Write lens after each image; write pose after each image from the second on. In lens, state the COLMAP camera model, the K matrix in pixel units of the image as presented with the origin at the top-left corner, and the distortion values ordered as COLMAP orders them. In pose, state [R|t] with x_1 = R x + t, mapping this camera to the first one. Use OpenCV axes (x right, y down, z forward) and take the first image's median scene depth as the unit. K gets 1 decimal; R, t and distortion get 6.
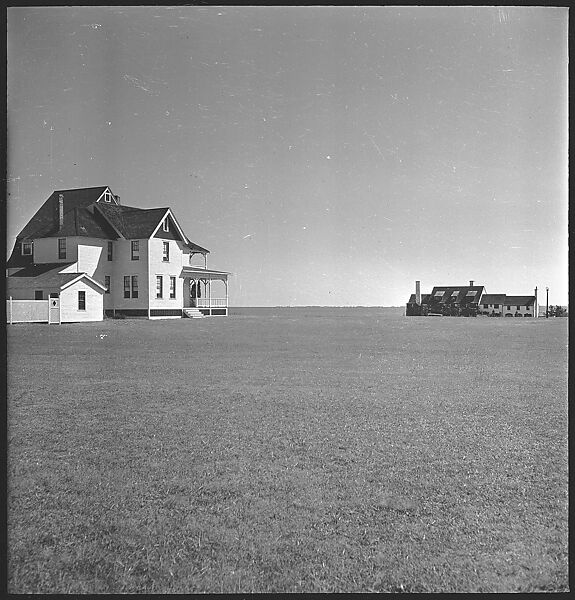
lens RADIAL K [[729.0, 0, 285.5], [0, 729.0, 307.4], [0, 0, 1]] dist [-0.017750, 0.005597]
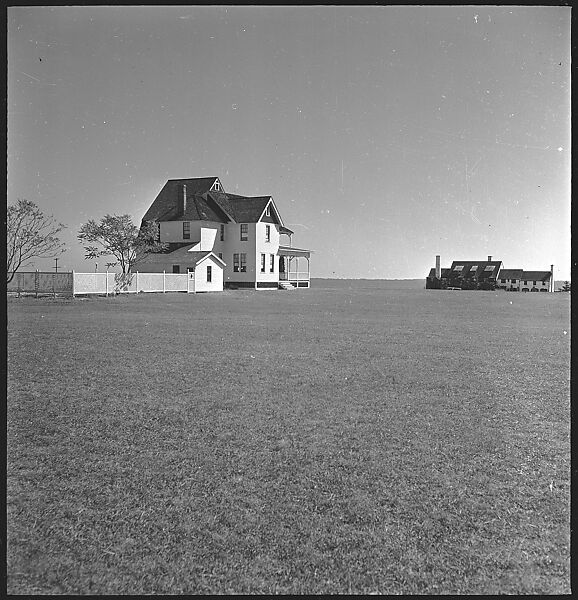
lens RADIAL K [[735.8, 0, 289.0], [0, 735.8, 300.0], [0, 0, 1]] dist [0.005935, 0.038215]
pose [[0.999919, 0.012565, -0.002174, -0.127363], [-0.012498, 0.999518, 0.028427, -0.002461], [0.002530, -0.028397, 0.999594, -0.207888]]
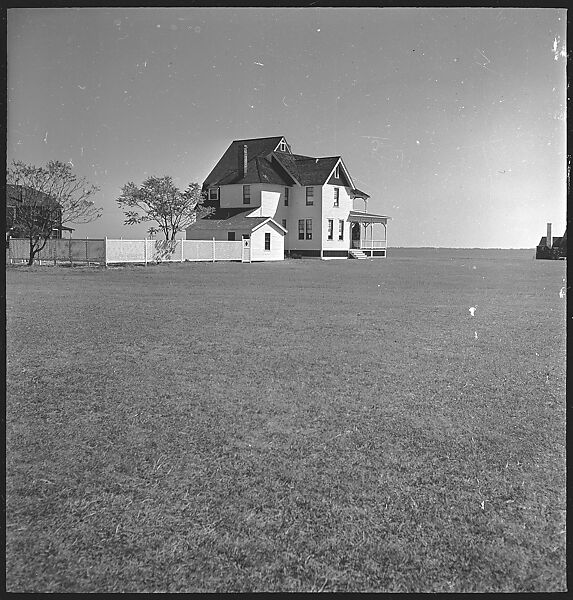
lens RADIAL K [[728.9, 0, 286.5], [0, 728.9, 300.0], [0, 0, 1]] dist [0.022388, -0.035156]
pose [[0.988066, 0.025221, -0.151955, -0.069365], [-0.014218, 0.997226, 0.073063, -0.001928], [0.153376, -0.070030, 0.985683, -0.098287]]
